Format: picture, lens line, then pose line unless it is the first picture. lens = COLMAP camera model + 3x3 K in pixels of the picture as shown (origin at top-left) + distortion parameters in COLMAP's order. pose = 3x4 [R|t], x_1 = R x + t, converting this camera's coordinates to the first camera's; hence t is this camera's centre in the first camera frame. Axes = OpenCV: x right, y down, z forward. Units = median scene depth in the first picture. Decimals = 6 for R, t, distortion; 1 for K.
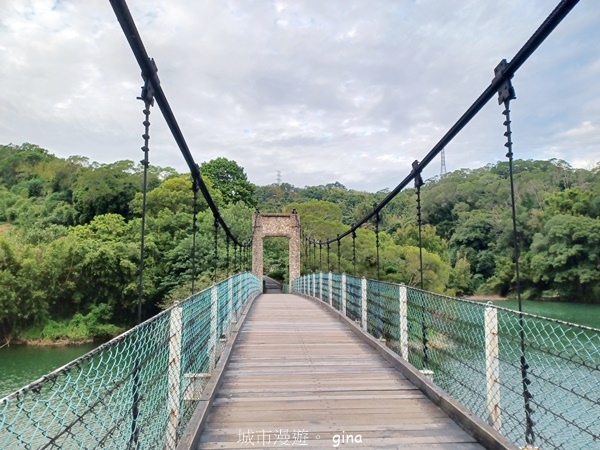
lens RADIAL K [[429.2, 0, 300.0], [0, 429.2, 225.0], [0, 0, 1]] dist [0.011368, -0.005121]
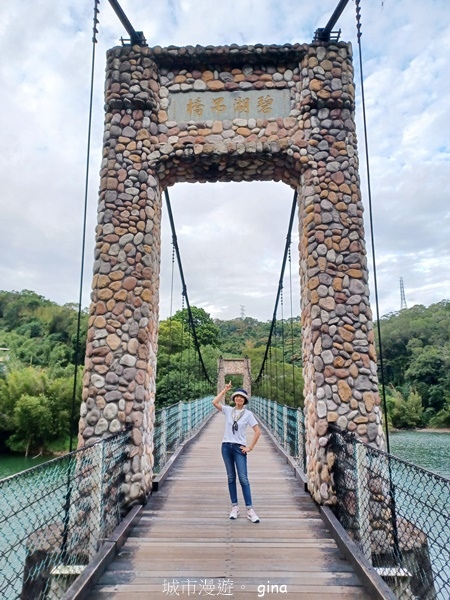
lens RADIAL K [[429.2, 0, 225.0], [0, 429.2, 300.0], [0, 0, 1]] dist [0.011368, -0.005121]
pose [[0.995796, -0.013381, -0.090620, 0.013505], [0.001216, 0.991117, -0.132984, -0.008481], [0.091595, 0.132315, 0.986967, -0.128124]]
